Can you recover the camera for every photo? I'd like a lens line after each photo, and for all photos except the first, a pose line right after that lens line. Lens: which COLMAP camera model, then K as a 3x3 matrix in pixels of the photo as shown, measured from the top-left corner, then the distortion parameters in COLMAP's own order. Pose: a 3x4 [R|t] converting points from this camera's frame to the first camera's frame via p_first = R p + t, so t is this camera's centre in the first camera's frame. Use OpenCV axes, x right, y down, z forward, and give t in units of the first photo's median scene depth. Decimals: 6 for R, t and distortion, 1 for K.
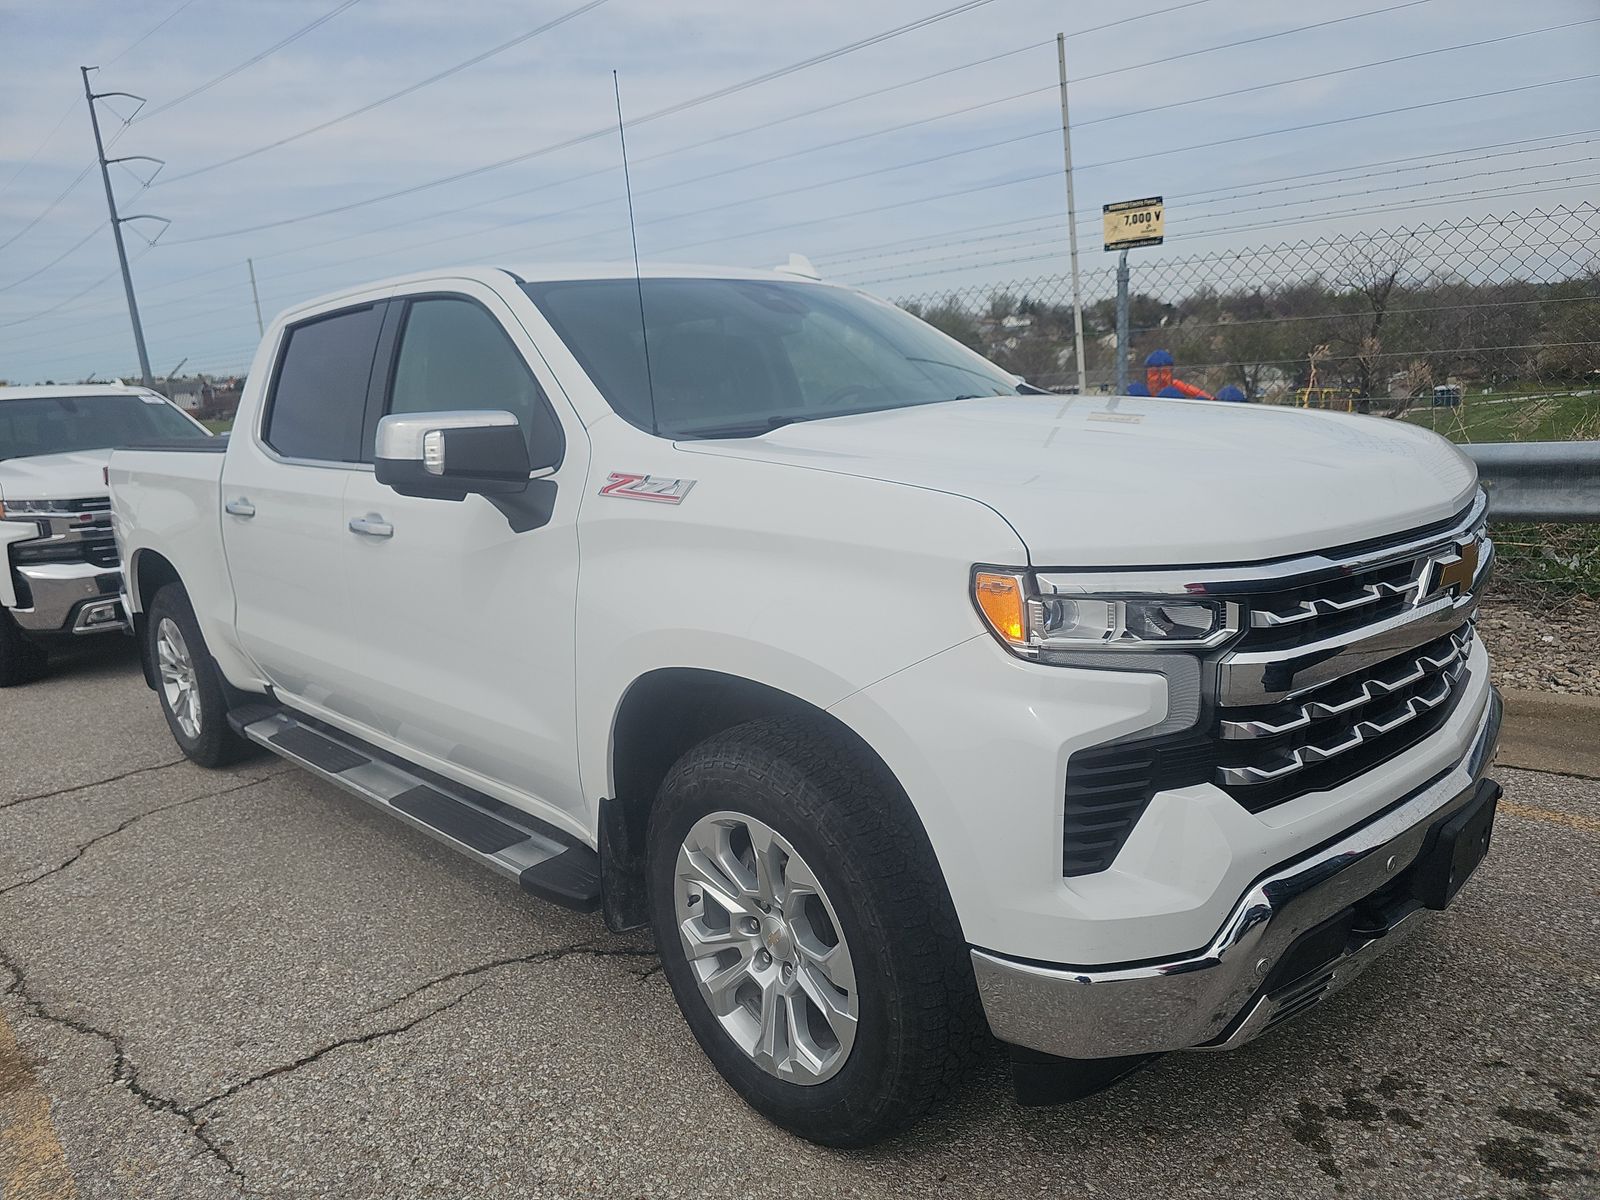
lens RADIAL K [[1067.3, 0, 794.0], [0, 1067.3, 595.3], [0, 0, 1]] dist [0.034914, -0.036348]
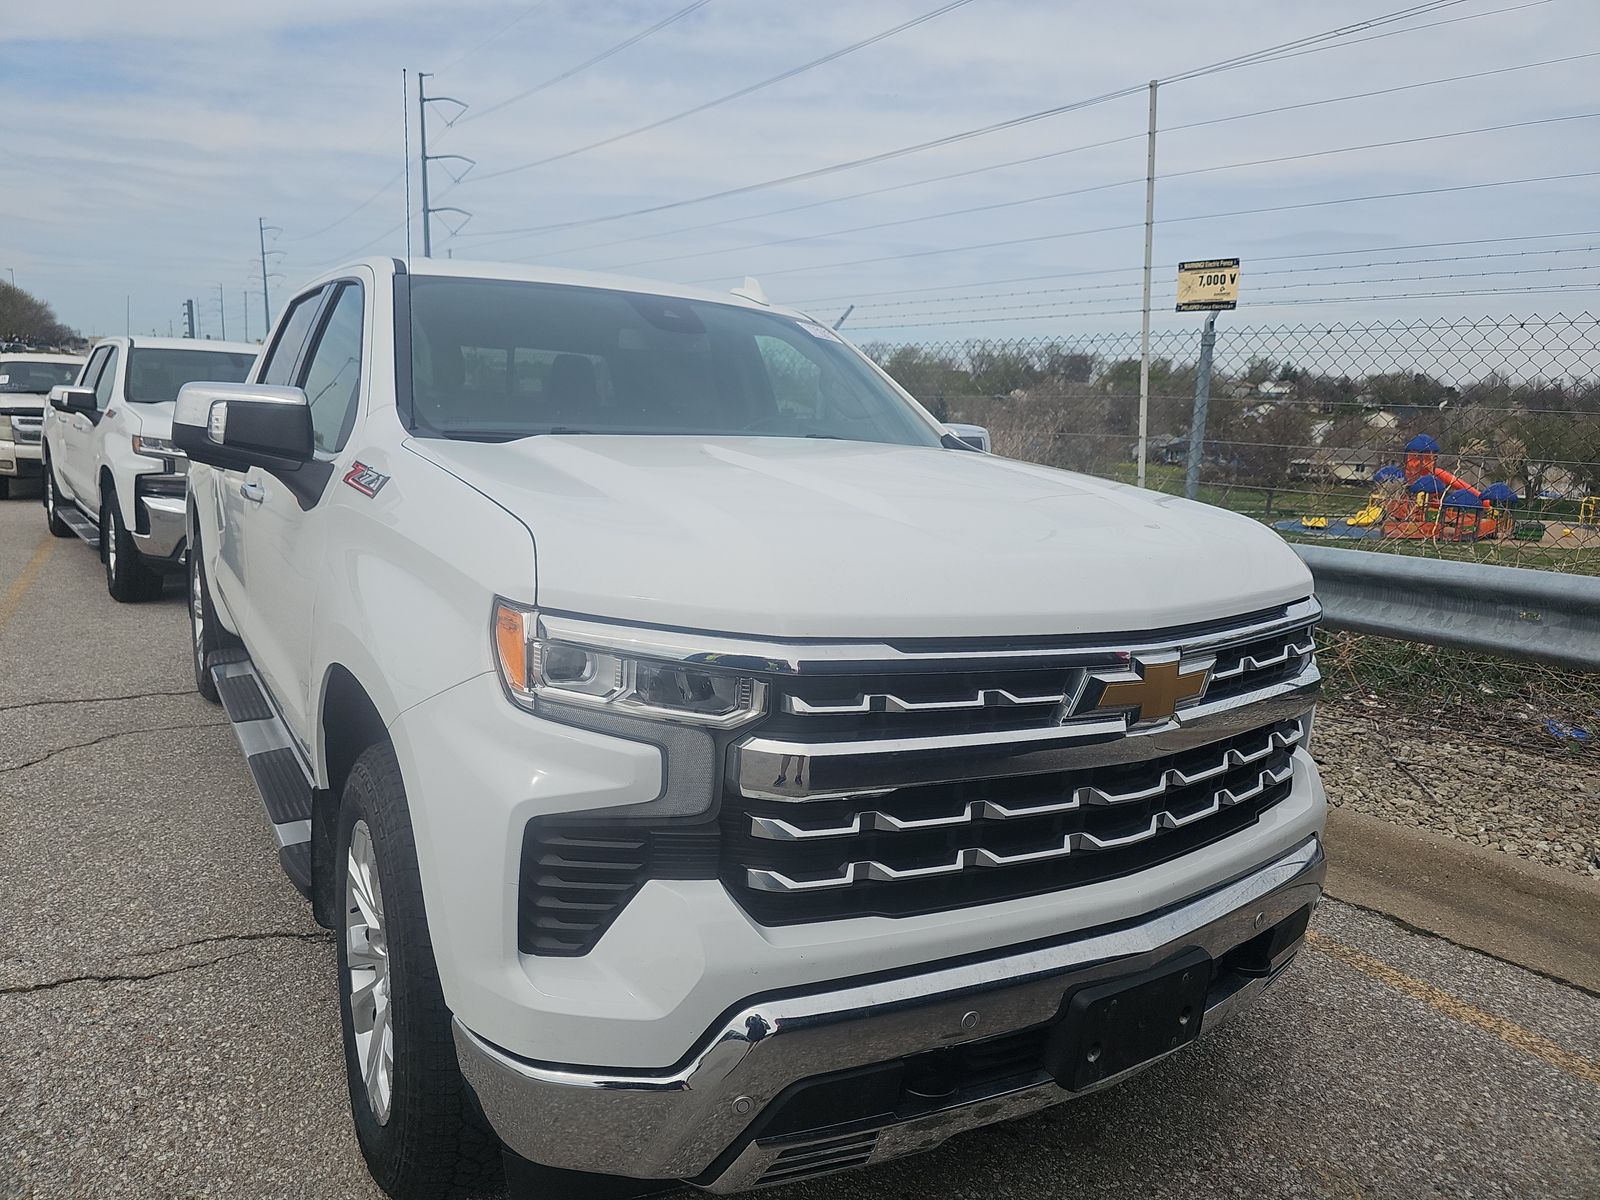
lens RADIAL K [[1067.3, 0, 818.2], [0, 1067.3, 573.0], [0, 0, 1]] dist [0.034914, -0.036348]
pose [[0.971893, 0.142367, -0.187497, 0.202239], [-0.151029, 0.987989, -0.032676, -0.019987], [0.180593, 0.060075, 0.981721, 0.046138]]
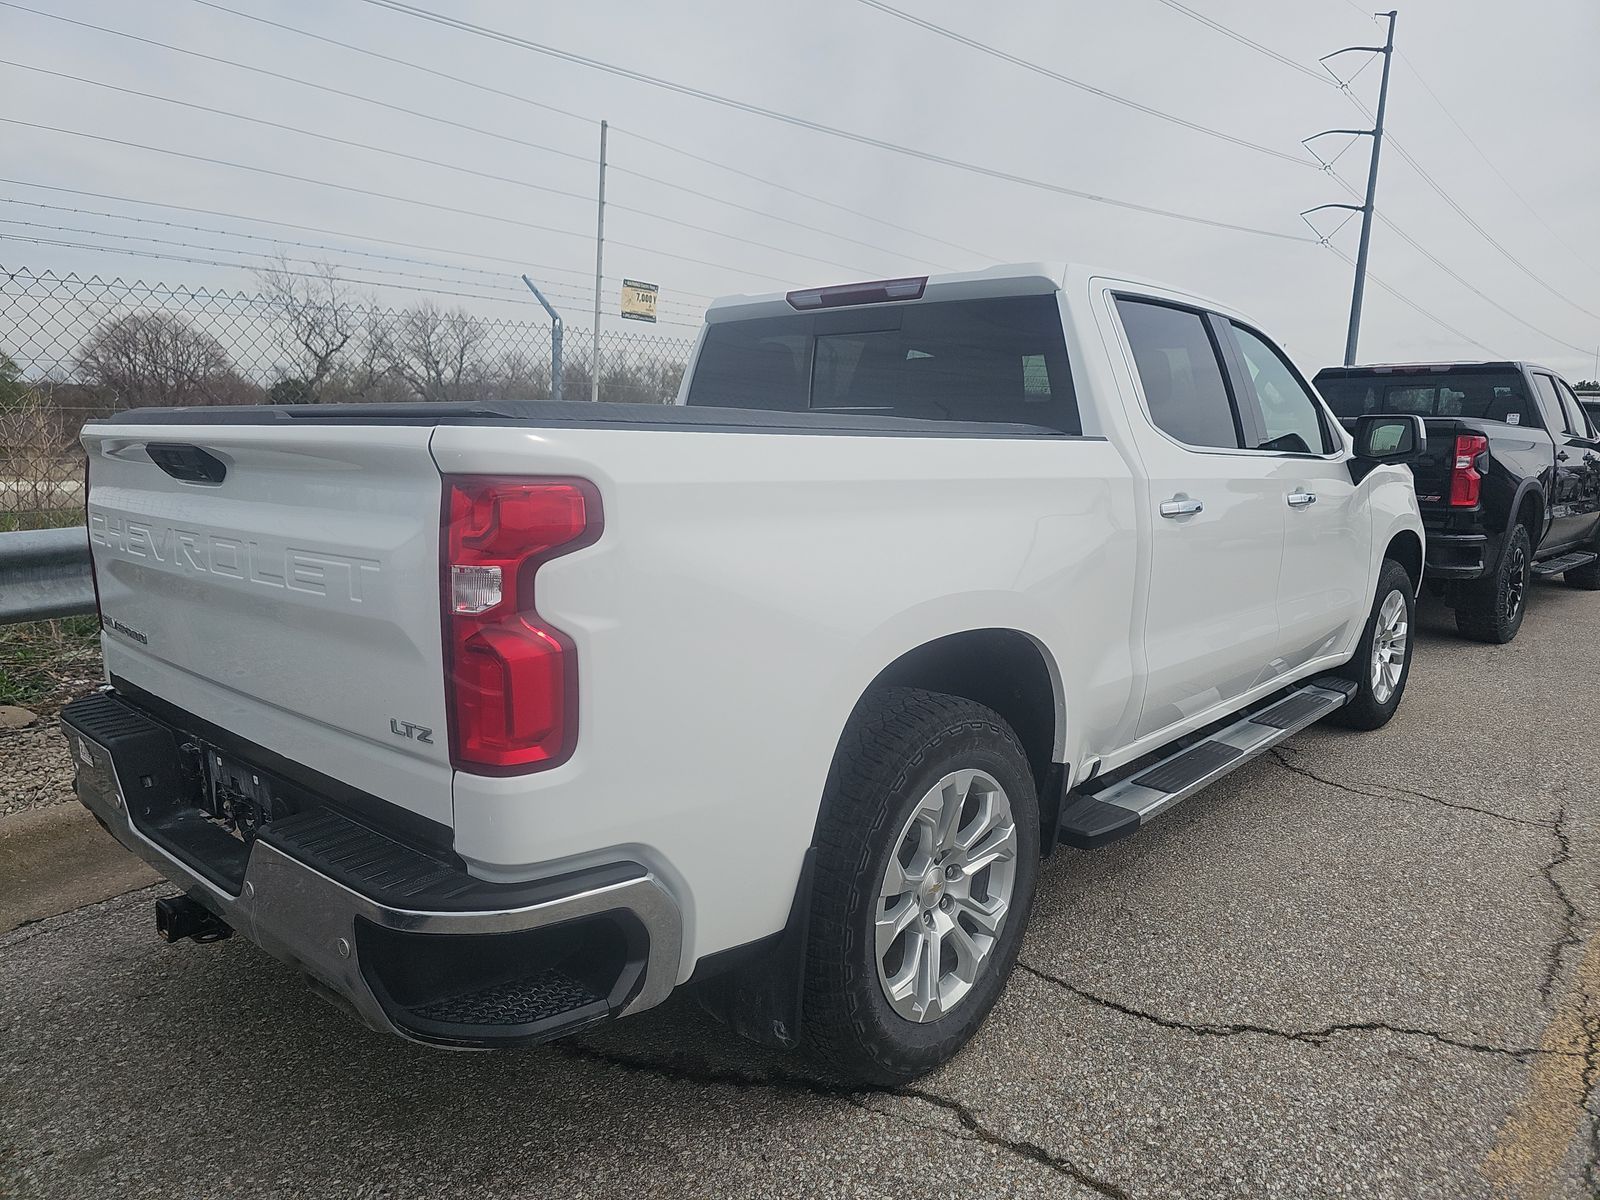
lens RADIAL K [[1067.3, 0, 800.7], [0, 1067.3, 597.6], [0, 0, 1]] dist [0.034914, -0.036348]
pose [[-0.060275, -0.086851, 0.994396, -0.941445], [0.203696, 0.974174, 0.097431, -0.102851], [-0.977177, 0.208427, -0.041027, 0.959593]]
